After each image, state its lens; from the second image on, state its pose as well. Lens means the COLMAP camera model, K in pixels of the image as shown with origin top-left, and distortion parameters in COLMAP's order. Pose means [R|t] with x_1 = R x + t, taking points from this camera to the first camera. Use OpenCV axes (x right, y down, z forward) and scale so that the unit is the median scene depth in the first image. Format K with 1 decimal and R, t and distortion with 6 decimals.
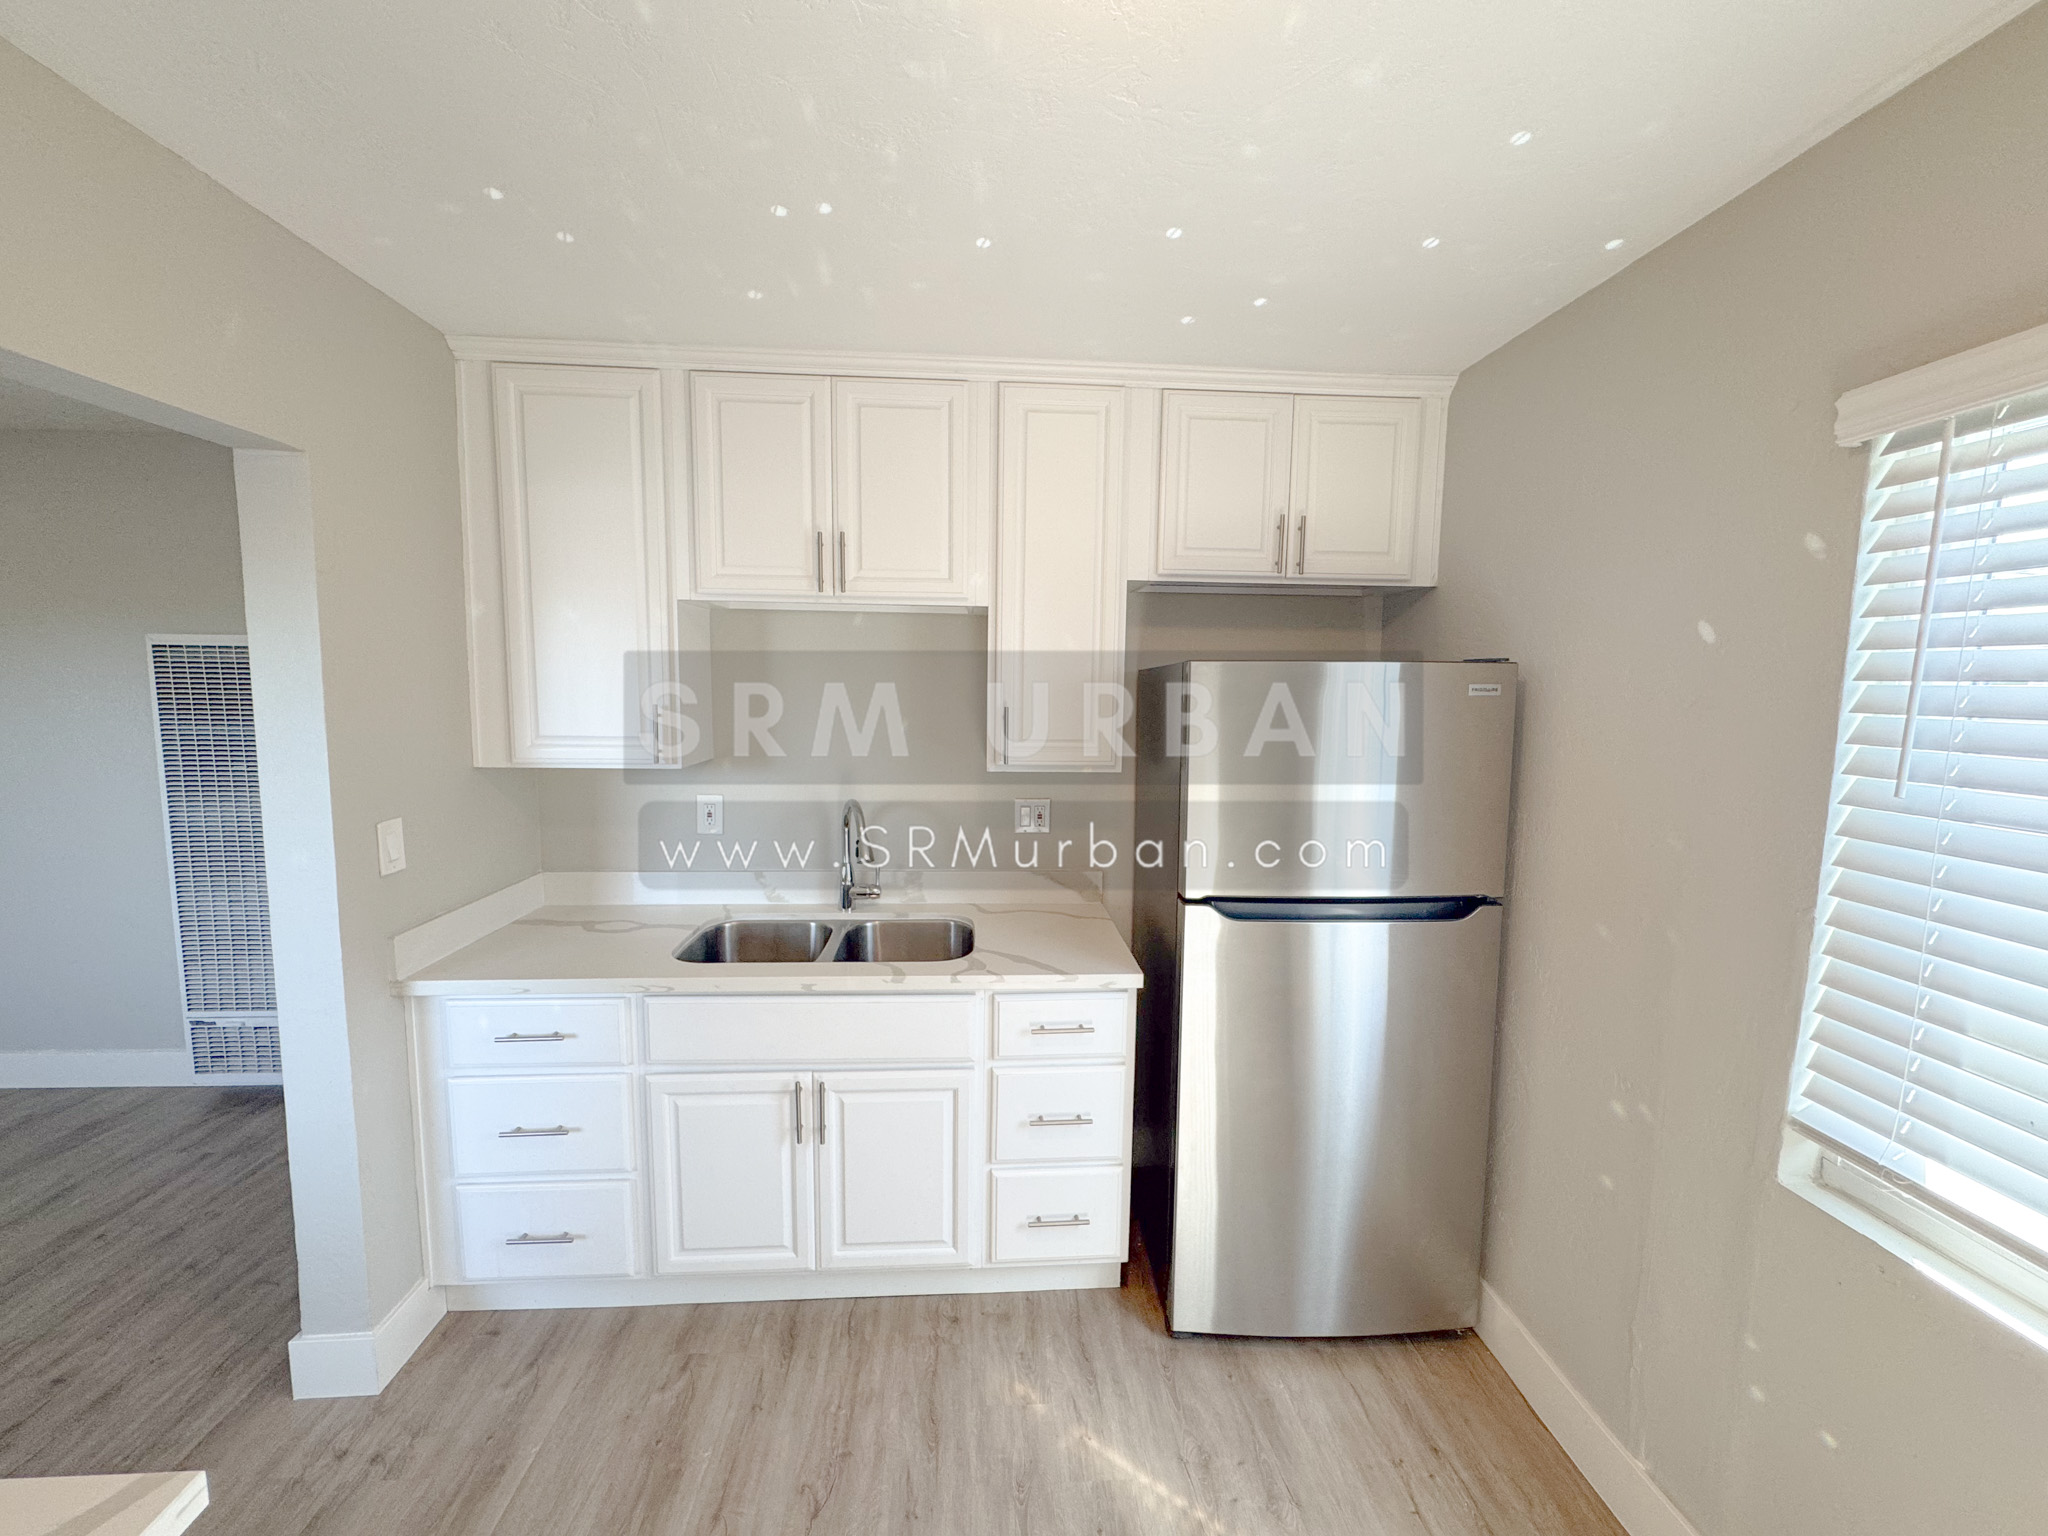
lens RADIAL K [[816.9, 0, 1023.7], [0, 816.9, 765.3], [0, 0, 1]] dist [-0.006231, 0.000695]
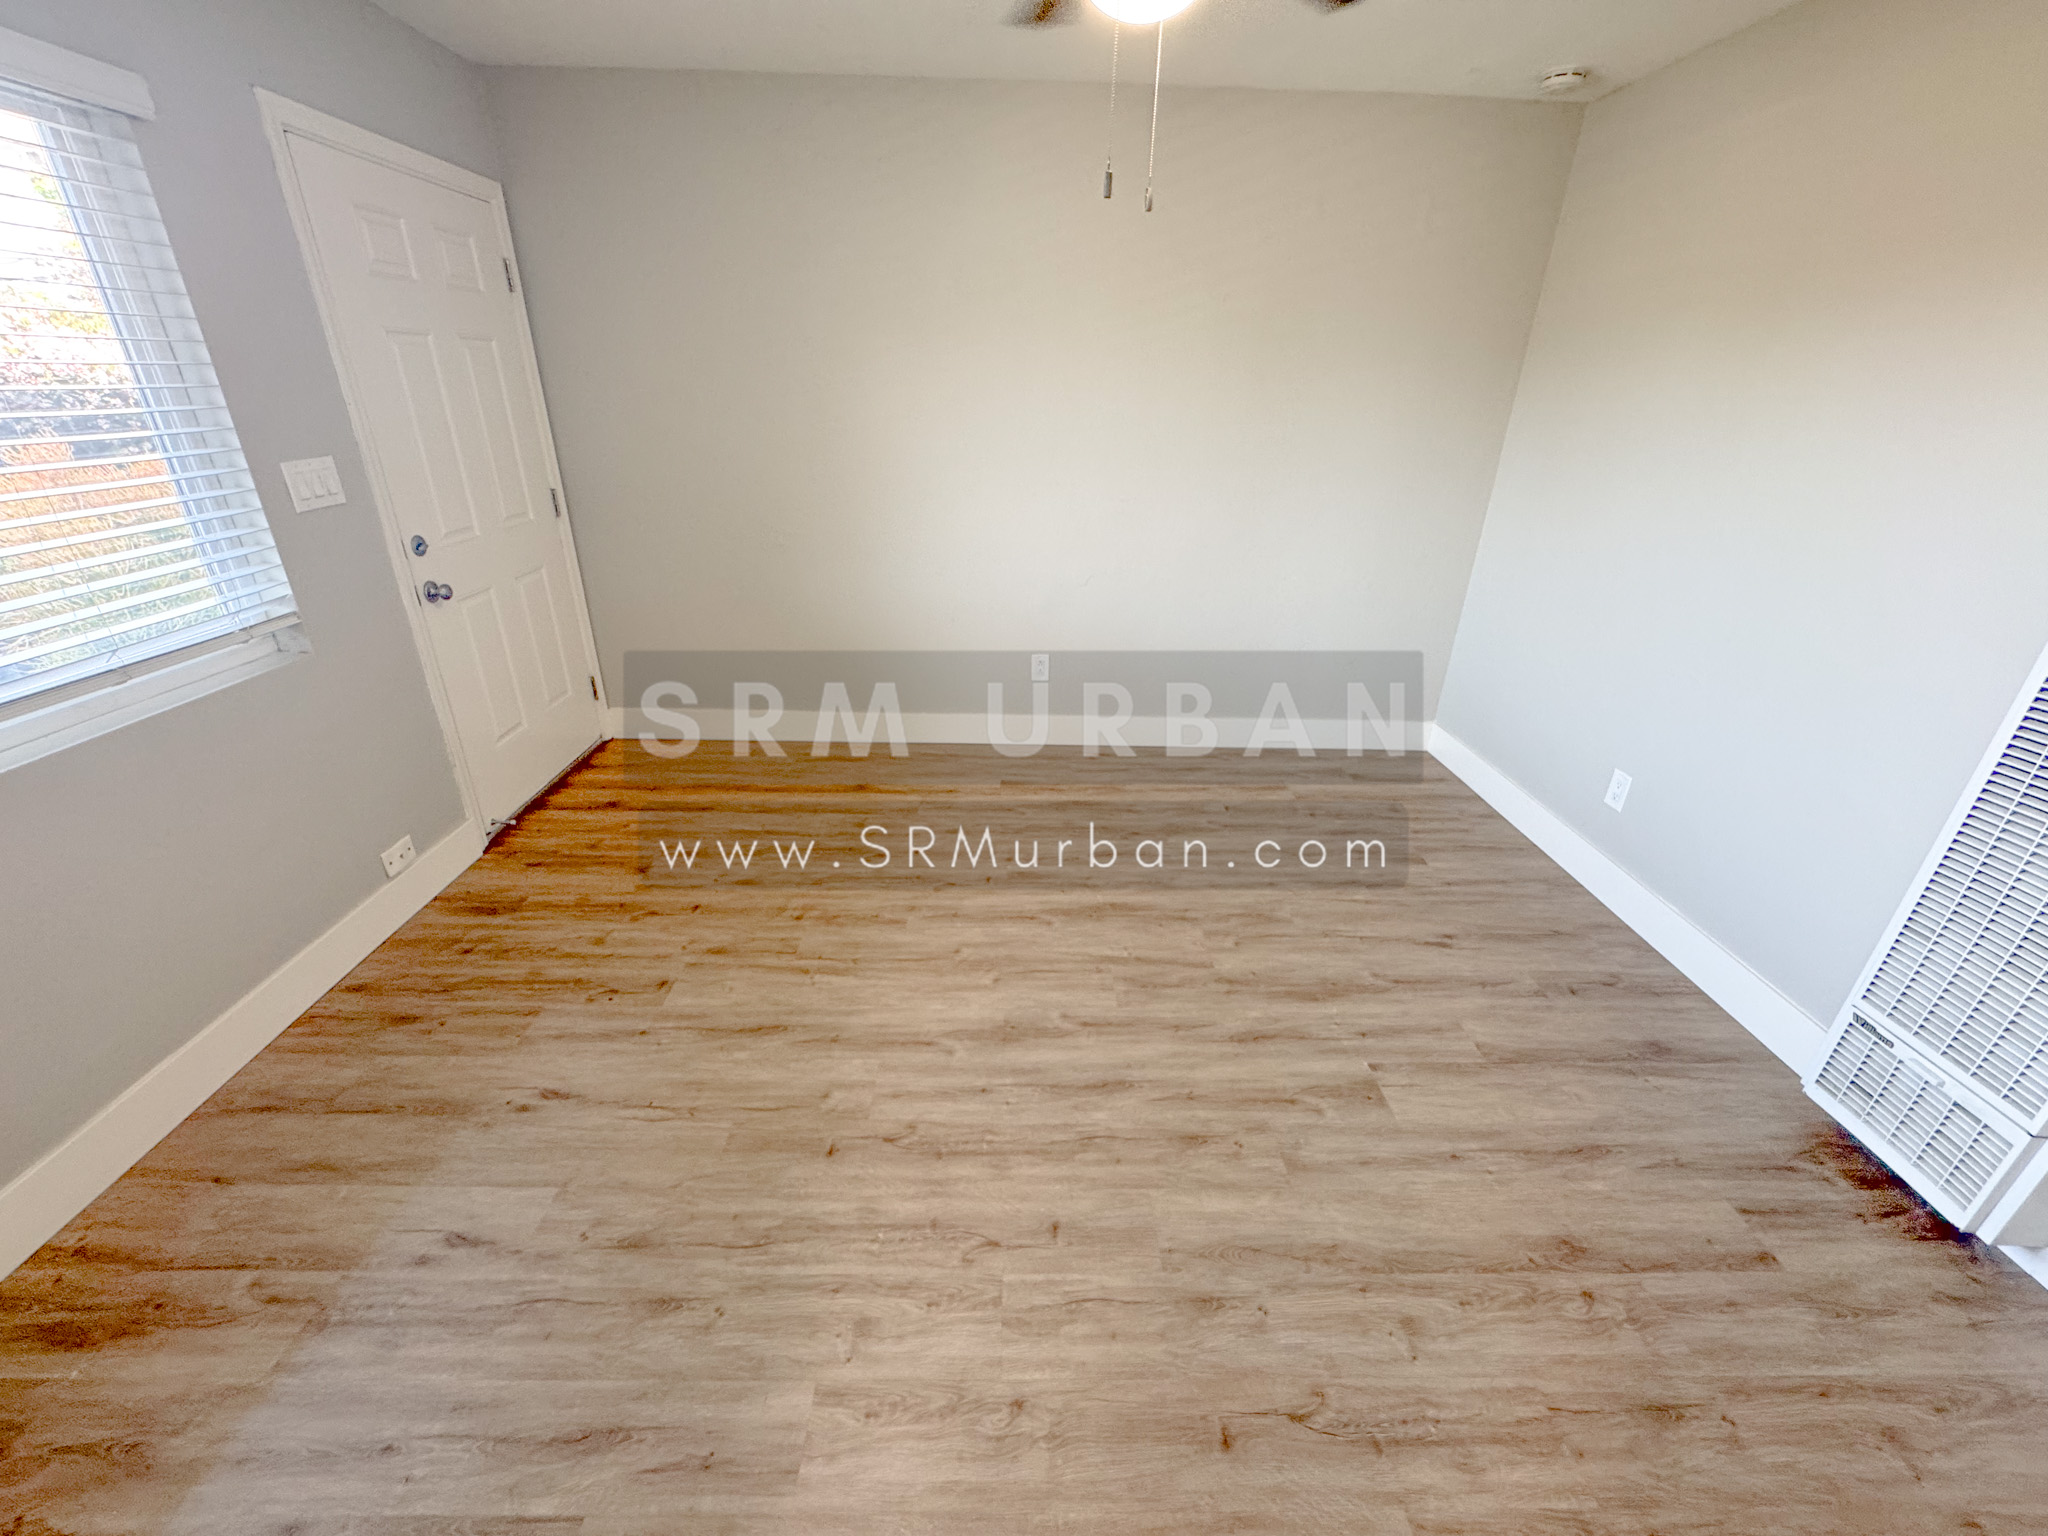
lens RADIAL K [[816.9, 0, 1023.5], [0, 816.9, 771.3], [0, 0, 1]] dist [-0.006231, 0.000695]
pose [[-0.046127, 0.410203, -0.910827, -0.791041], [-0.128318, 0.901811, 0.412640, -0.015096], [0.990660, 0.135910, 0.011038, 0.549023]]
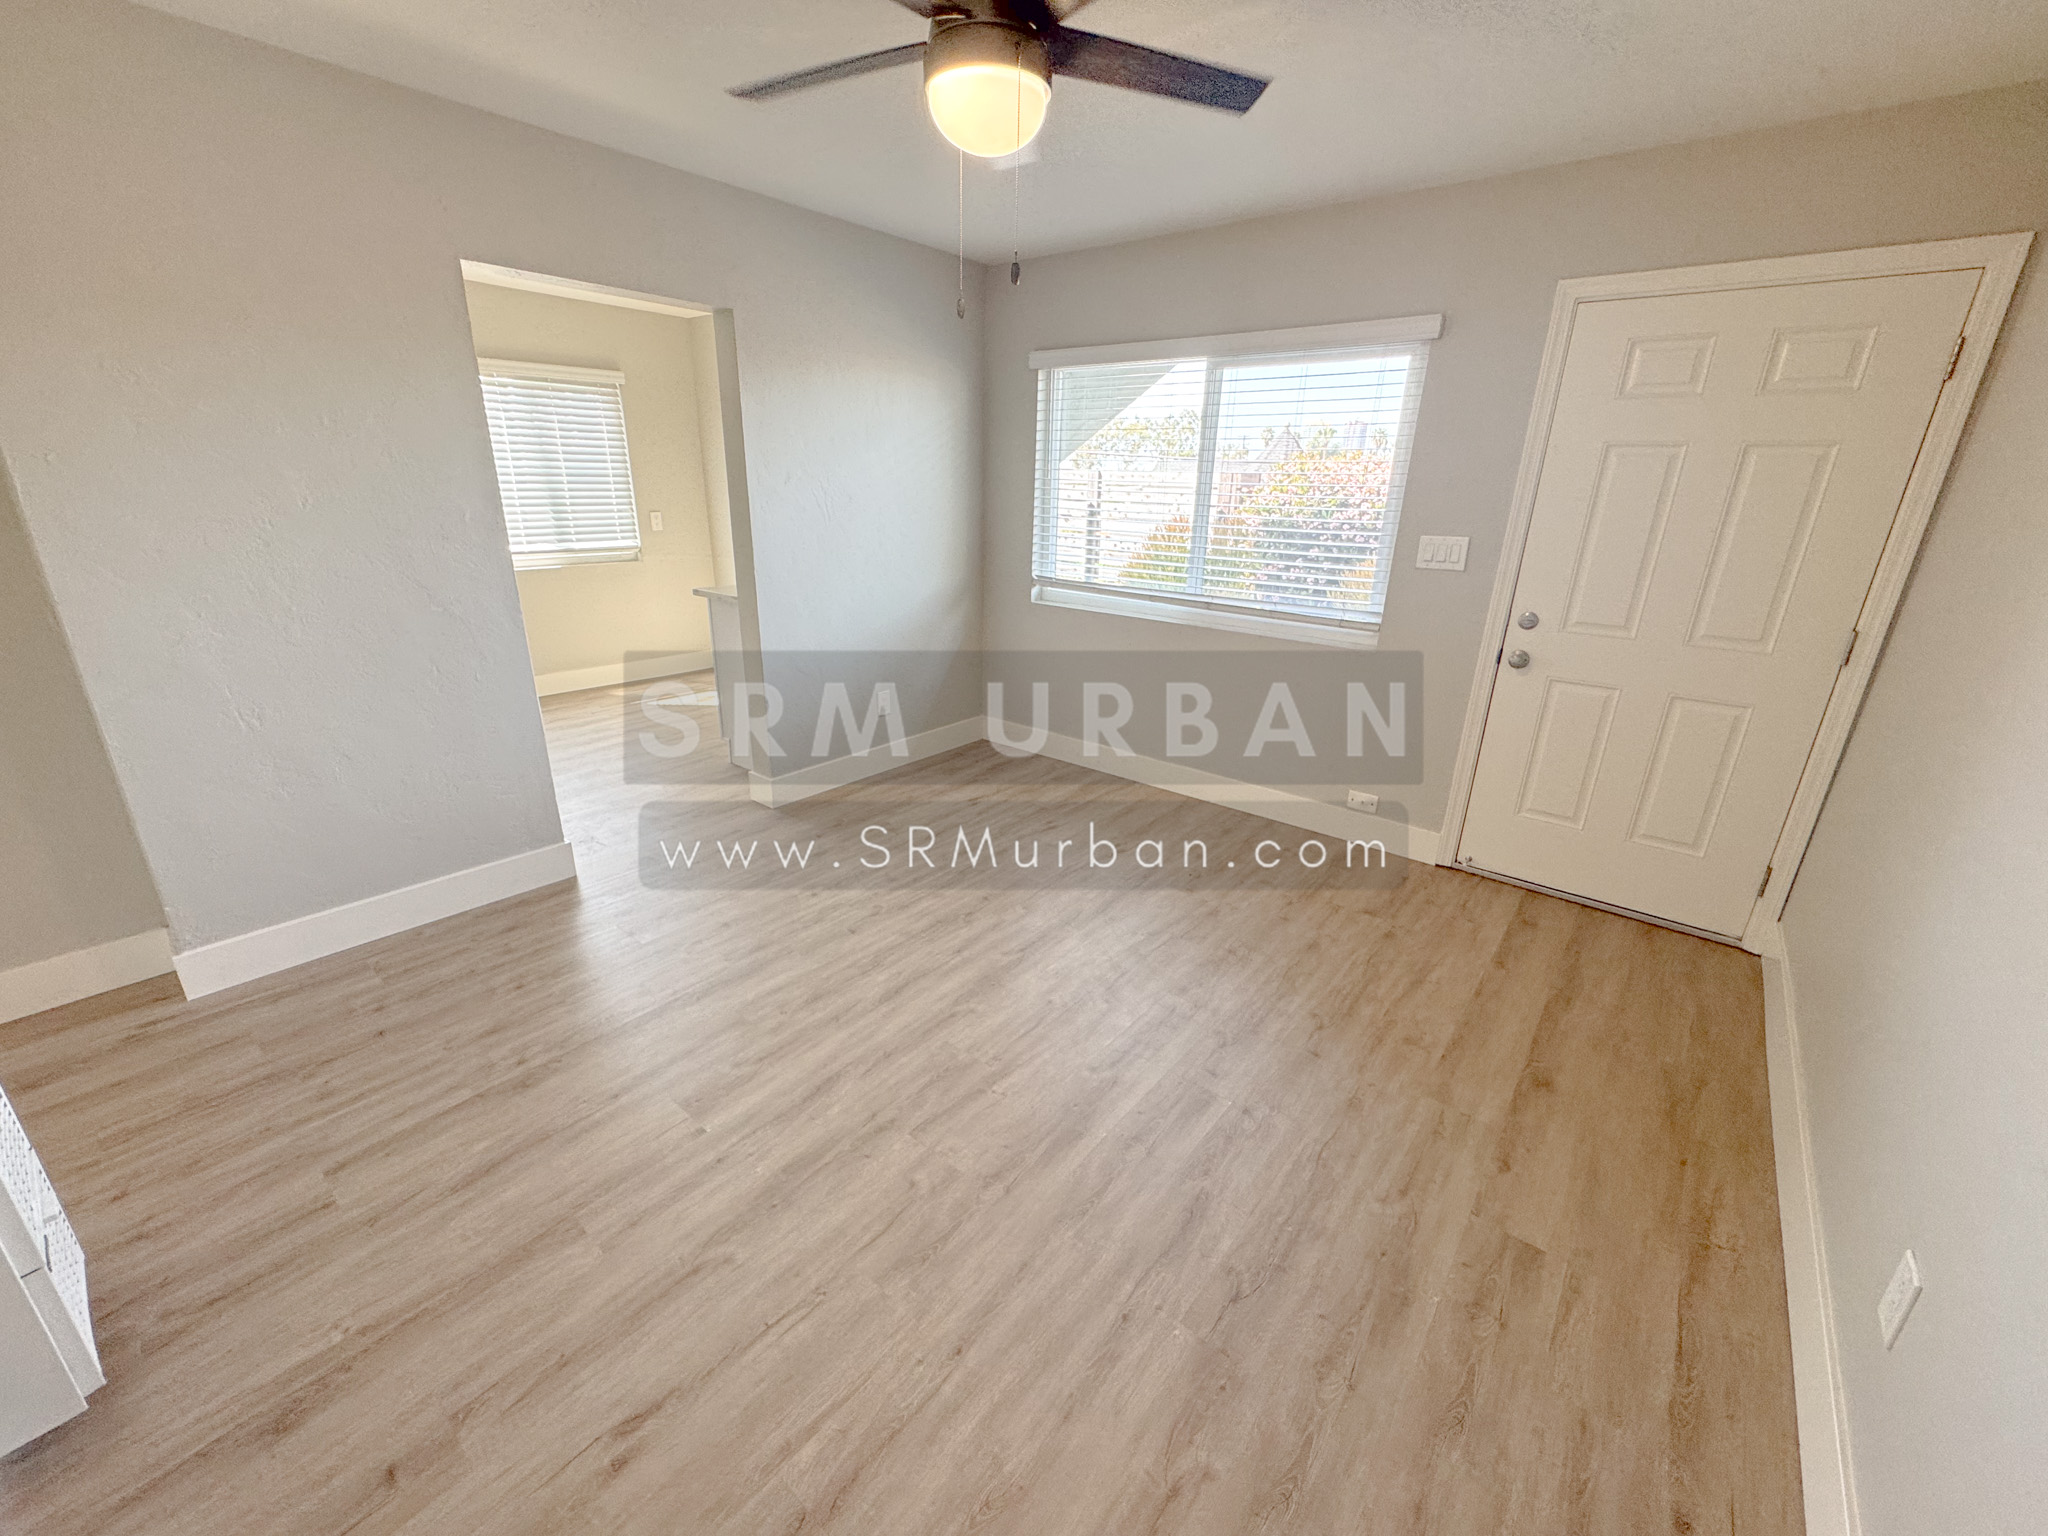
lens RADIAL K [[816.9, 0, 1024.4], [0, 816.9, 771.8], [0, 0, 1]] dist [-0.006231, 0.000695]
pose [[-0.732502, -0.262119, 0.628279, -2.341796], [0.035516, 0.906930, 0.419781, -0.095056], [-0.679838, 0.329804, -0.655019, 1.264569]]
